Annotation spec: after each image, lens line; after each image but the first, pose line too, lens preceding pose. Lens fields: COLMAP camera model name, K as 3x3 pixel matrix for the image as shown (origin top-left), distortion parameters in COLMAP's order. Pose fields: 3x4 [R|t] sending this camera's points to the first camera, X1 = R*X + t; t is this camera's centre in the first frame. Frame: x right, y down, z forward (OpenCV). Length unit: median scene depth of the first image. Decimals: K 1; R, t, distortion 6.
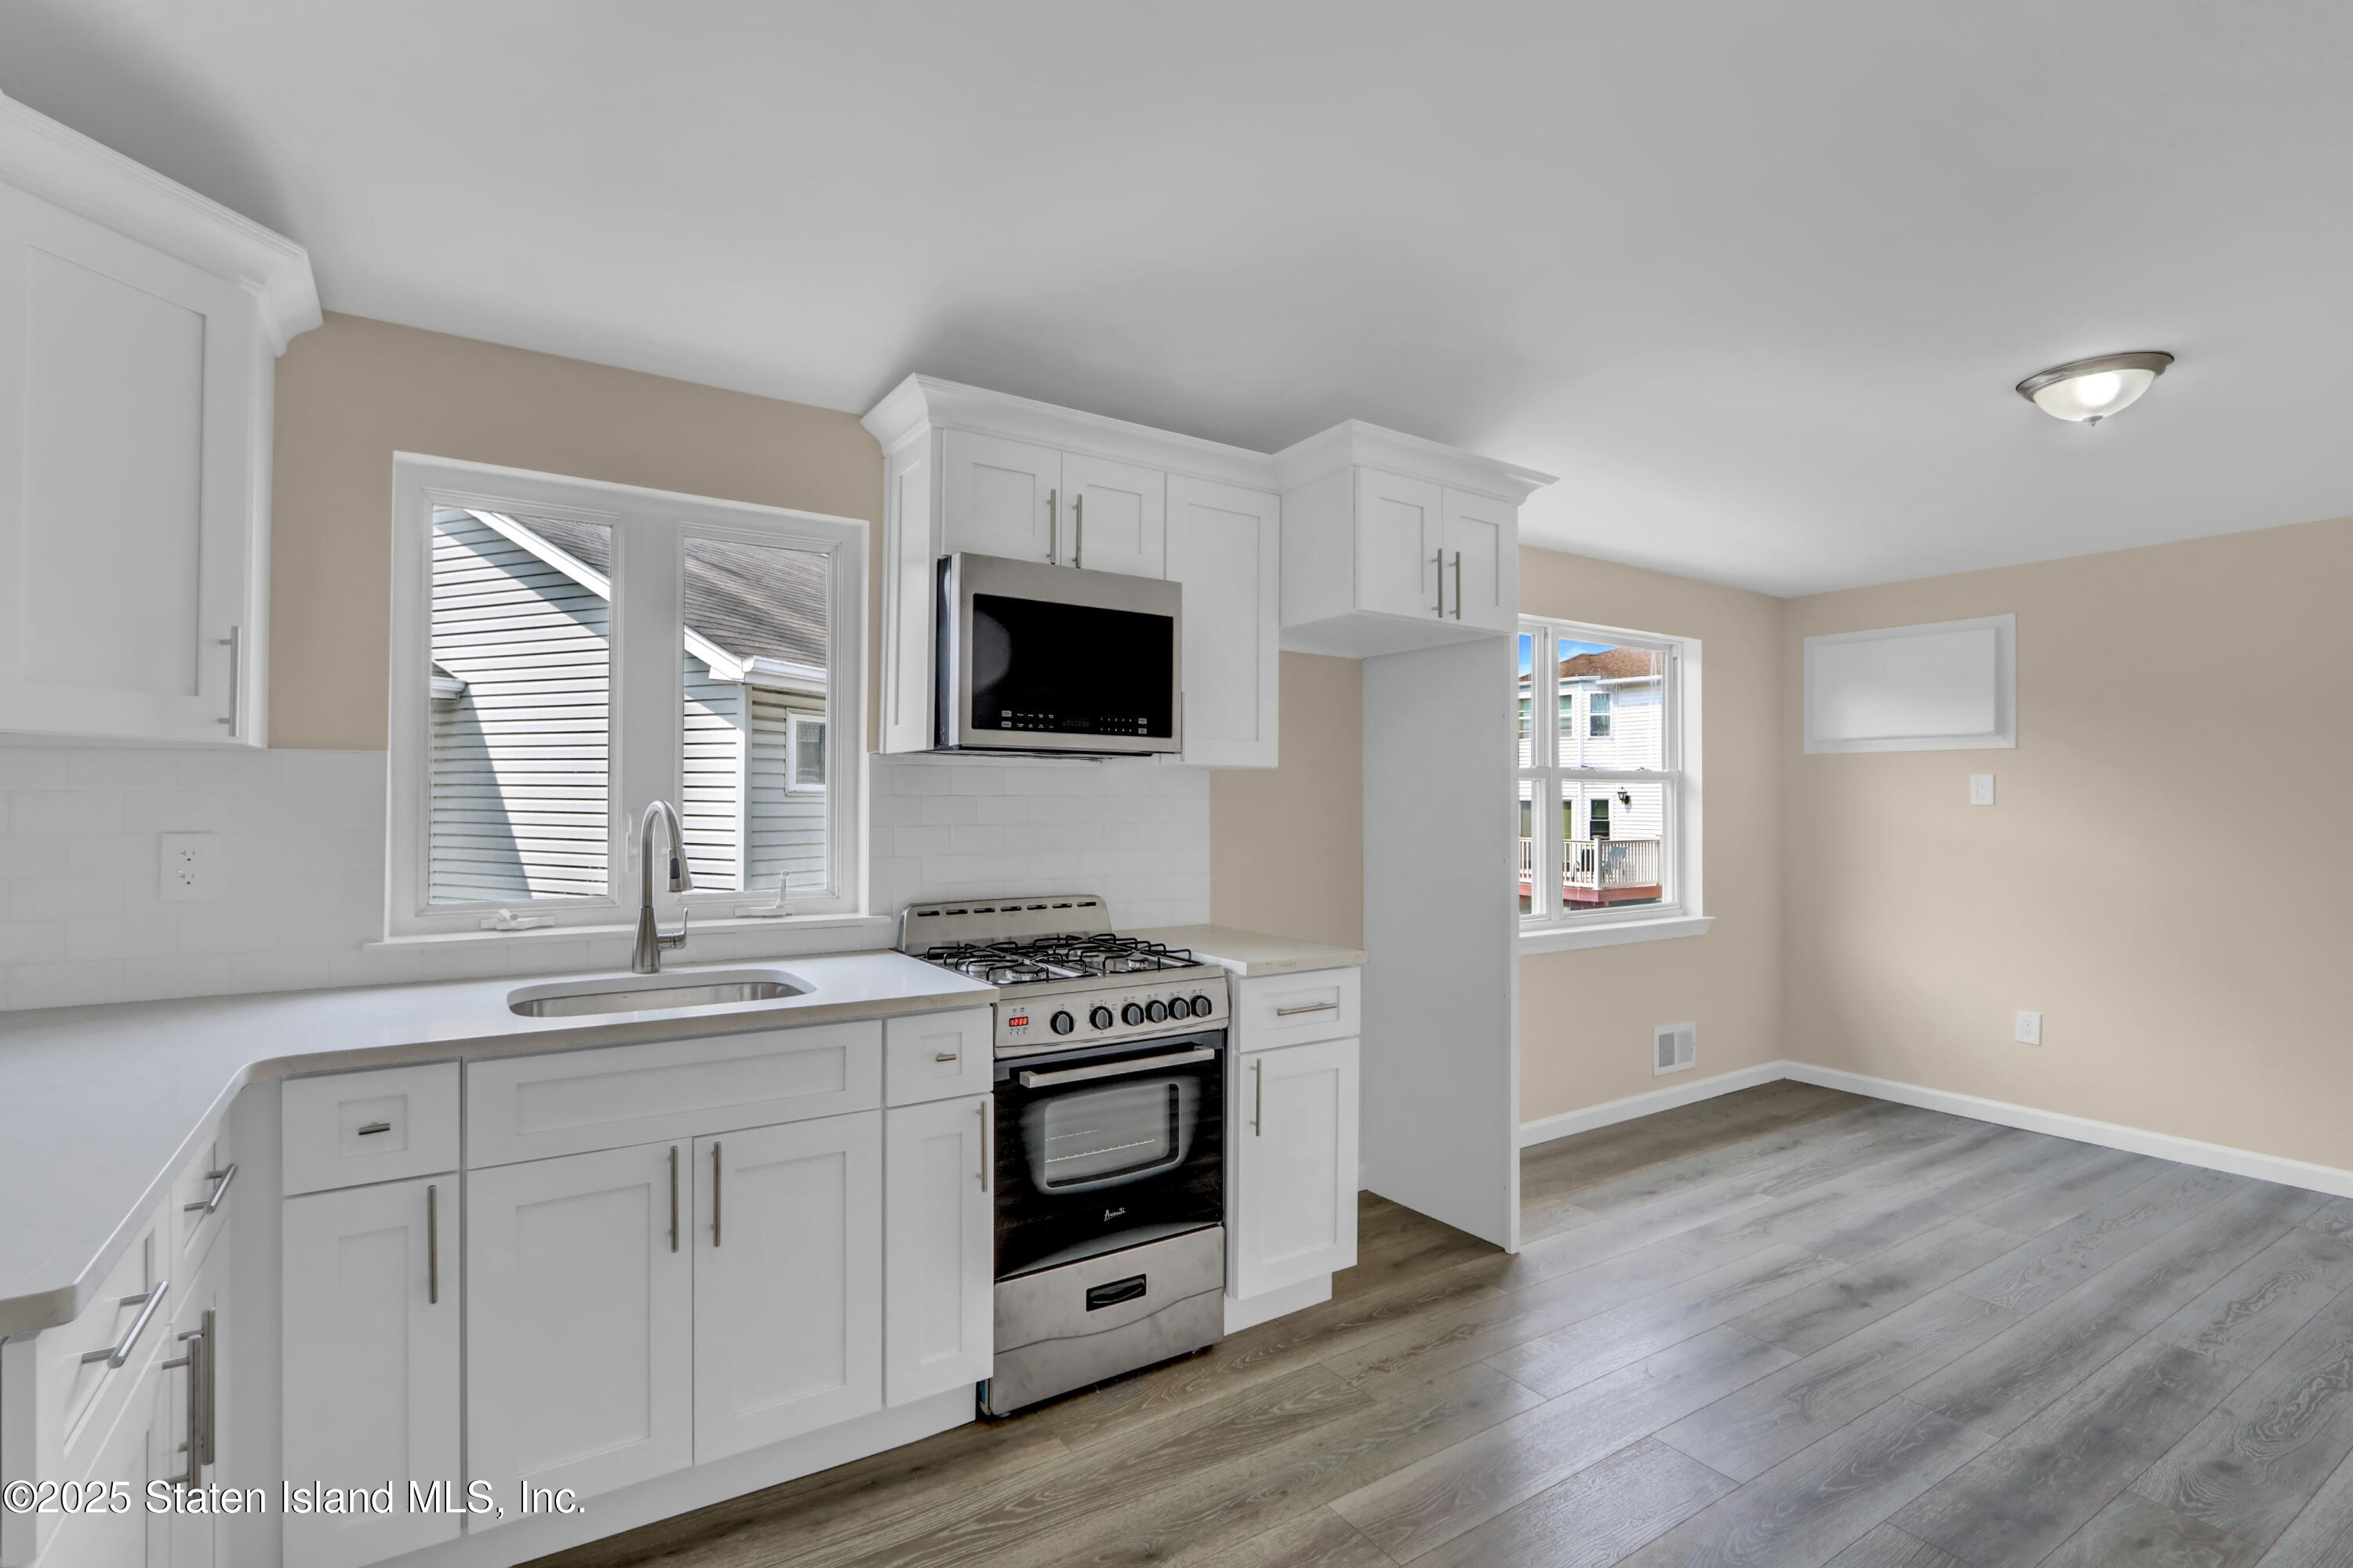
lens RADIAL K [[1096.9, 0, 1138.4], [0, 1096.9, 797.2], [0, 0, 1]] dist [-0.011896, 0.002561]
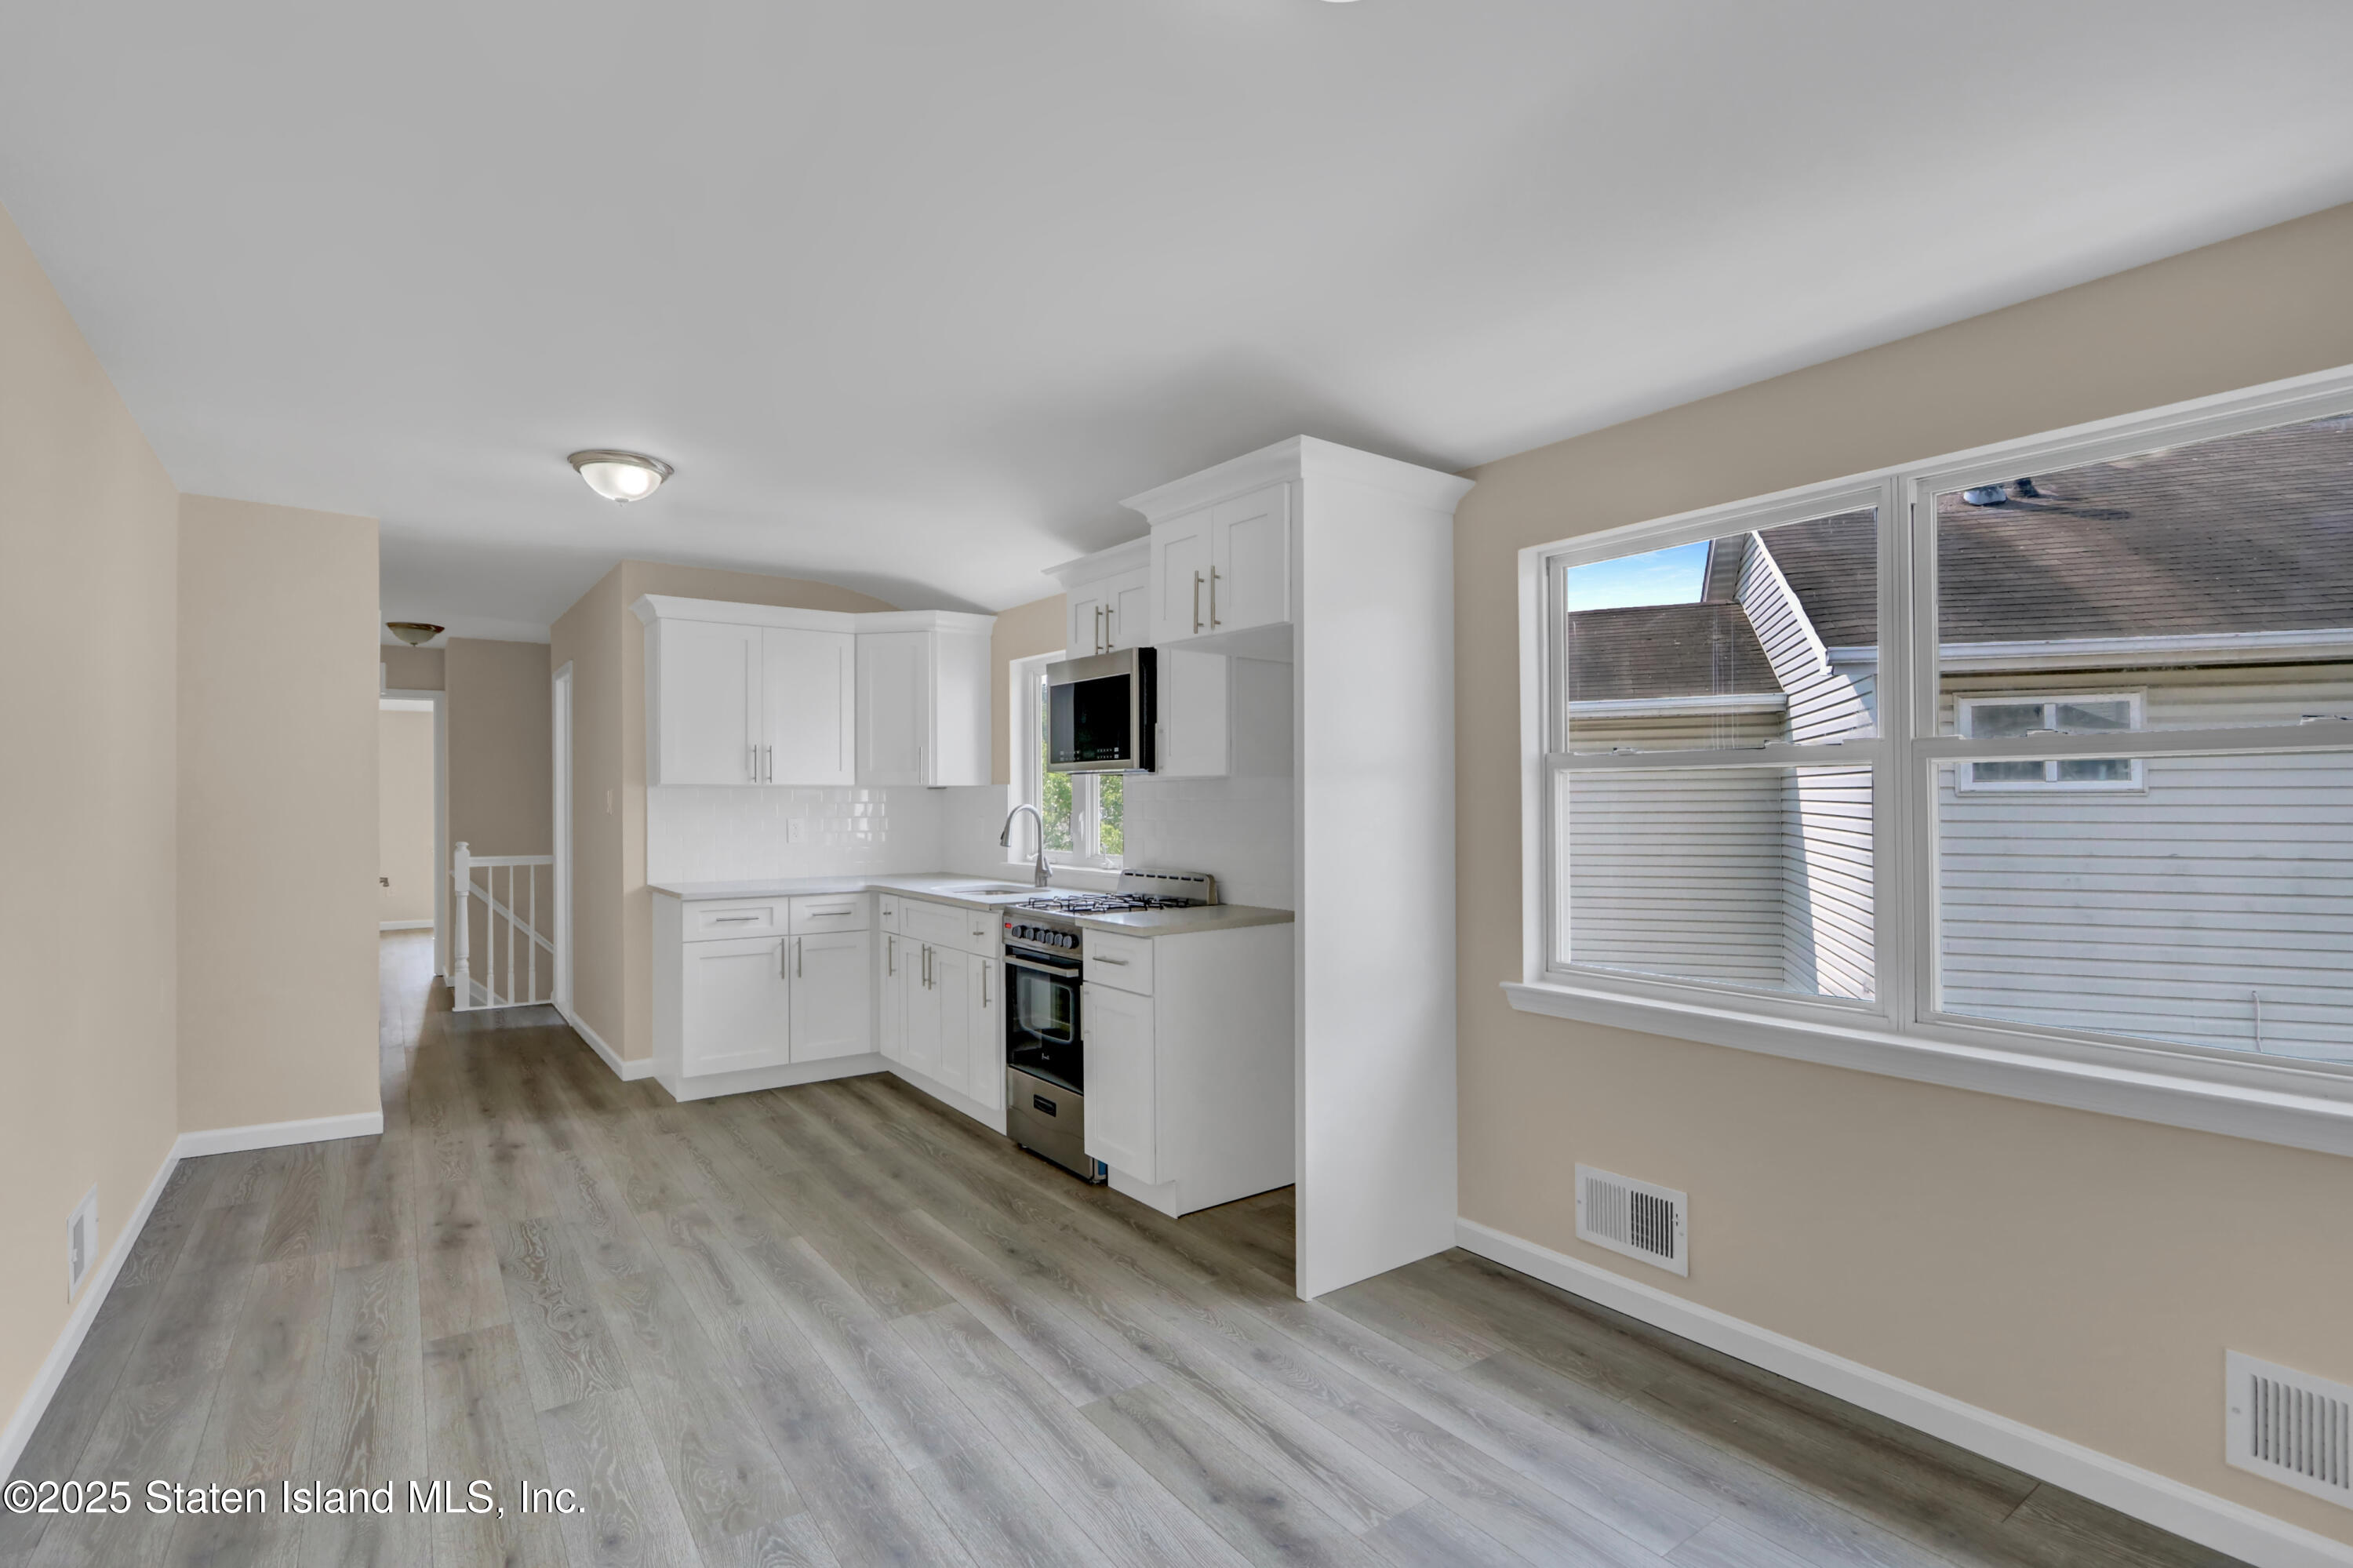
lens RADIAL K [[1112.0, 0, 1134.4], [0, 1112.0, 782.7], [0, 0, 1]] dist [-0.004582, 0.000150]
pose [[0.031842, -0.022601, -0.999237, 1.497917], [0.005290, 0.999734, -0.022444, 0.009413], [0.999479, -0.004571, 0.031953, 0.982511]]
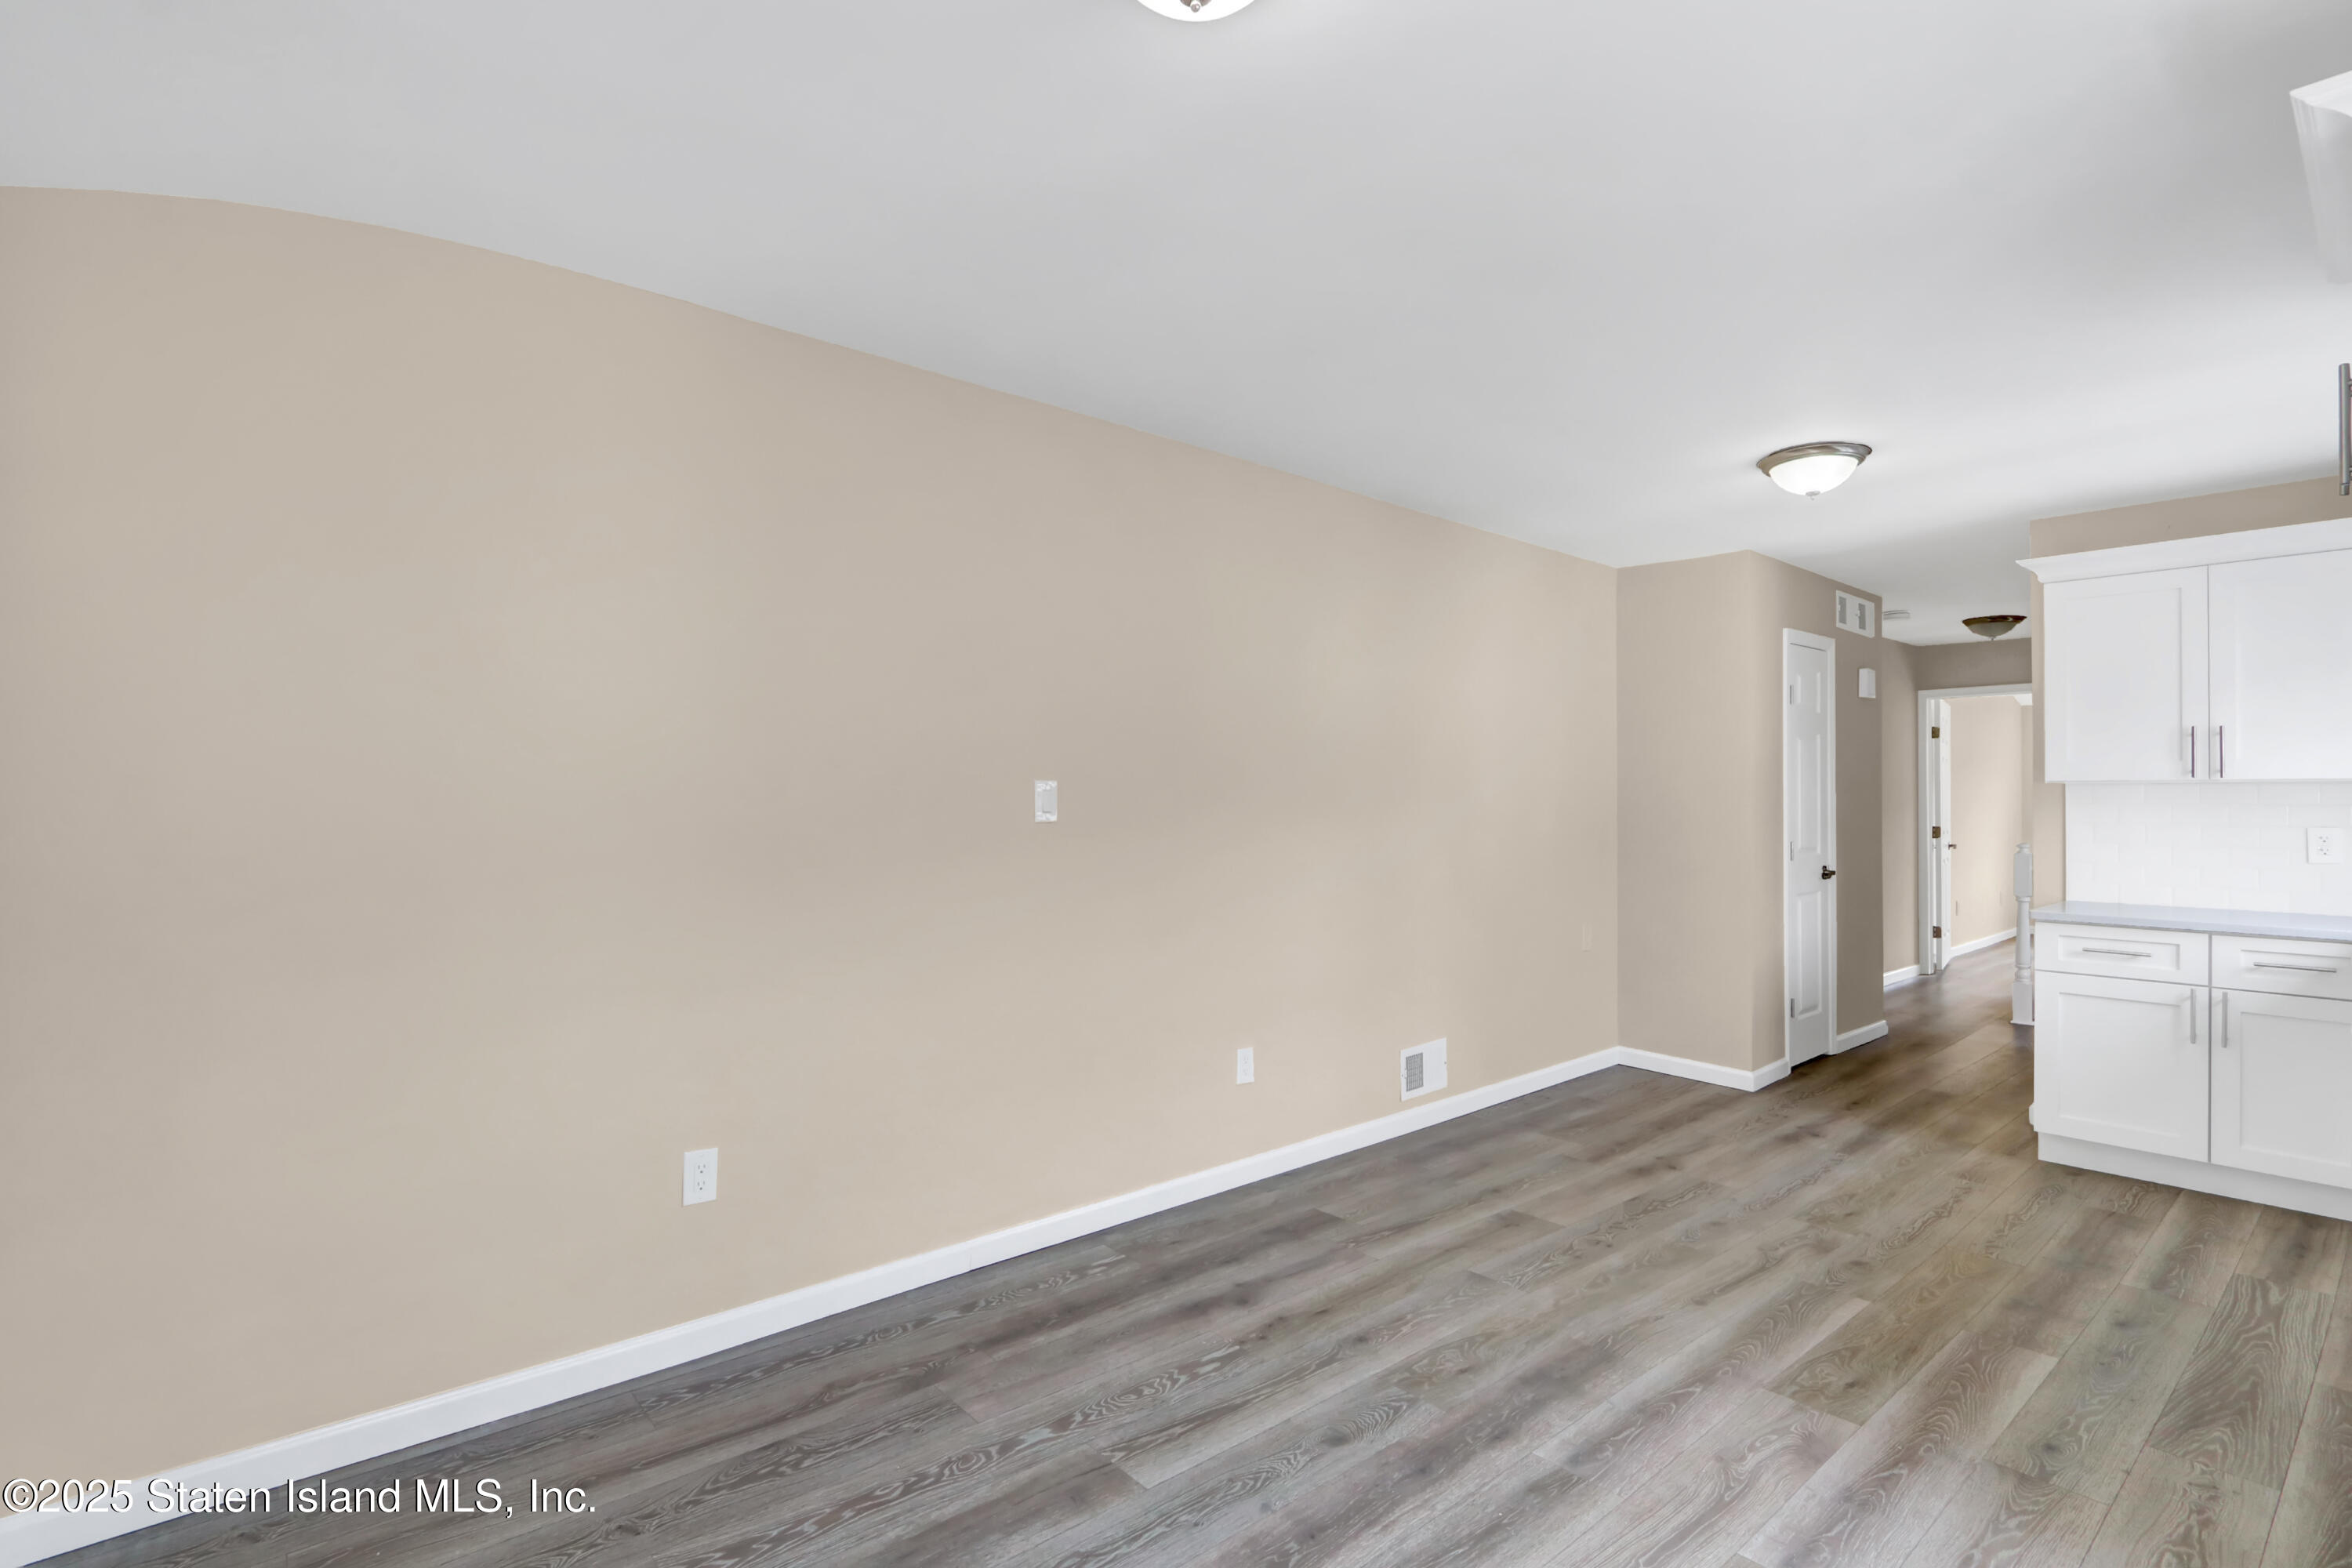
lens RADIAL K [[1103.1, 0, 1134.9], [0, 1103.1, 774.9], [0, 0, 1]] dist [-0.010821, 0.001153]
pose [[-0.991761, -0.014546, -0.127277, 1.076010], [-0.011840, 0.999688, -0.021991, 0.007010], [0.127557, -0.020303, -0.991623, 1.631718]]
